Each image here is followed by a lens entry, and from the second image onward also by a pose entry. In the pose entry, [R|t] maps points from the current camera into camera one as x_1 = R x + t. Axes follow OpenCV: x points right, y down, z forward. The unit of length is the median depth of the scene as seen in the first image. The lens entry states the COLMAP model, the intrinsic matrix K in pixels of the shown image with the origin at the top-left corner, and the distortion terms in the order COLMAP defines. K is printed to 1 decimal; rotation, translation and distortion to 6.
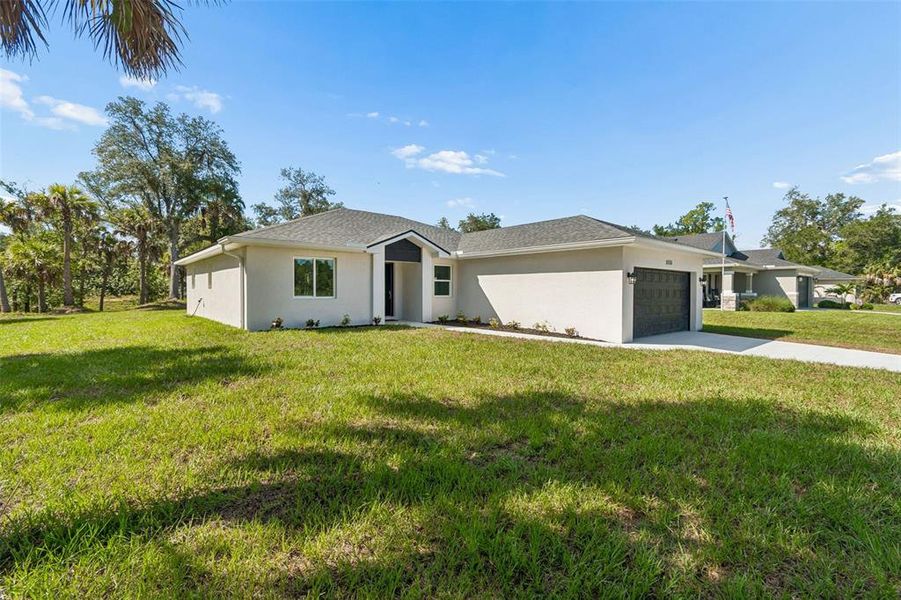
lens RADIAL K [[396.0, 0, 446.9], [0, 396.0, 302.3], [0, 0, 1]] dist [0.000337, -0.000277]
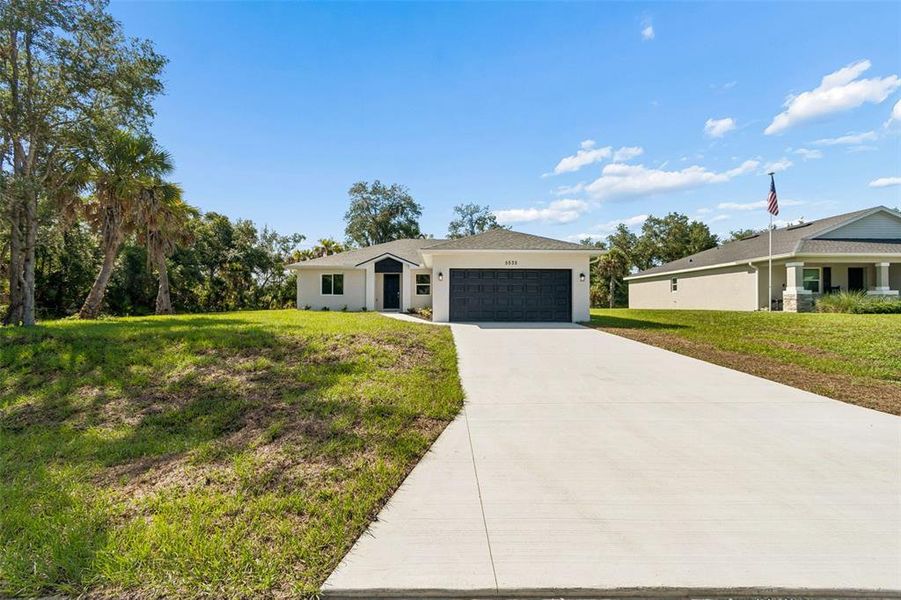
lens RADIAL K [[396.0, 0, 446.9], [0, 396.0, 302.3], [0, 0, 1]] dist [0.000337, -0.000277]
pose [[0.770744, -0.003877, -0.637133, 0.693313], [-0.018459, 0.999426, -0.028411, 0.035815], [0.636878, 0.033658, 0.770230, -0.044197]]
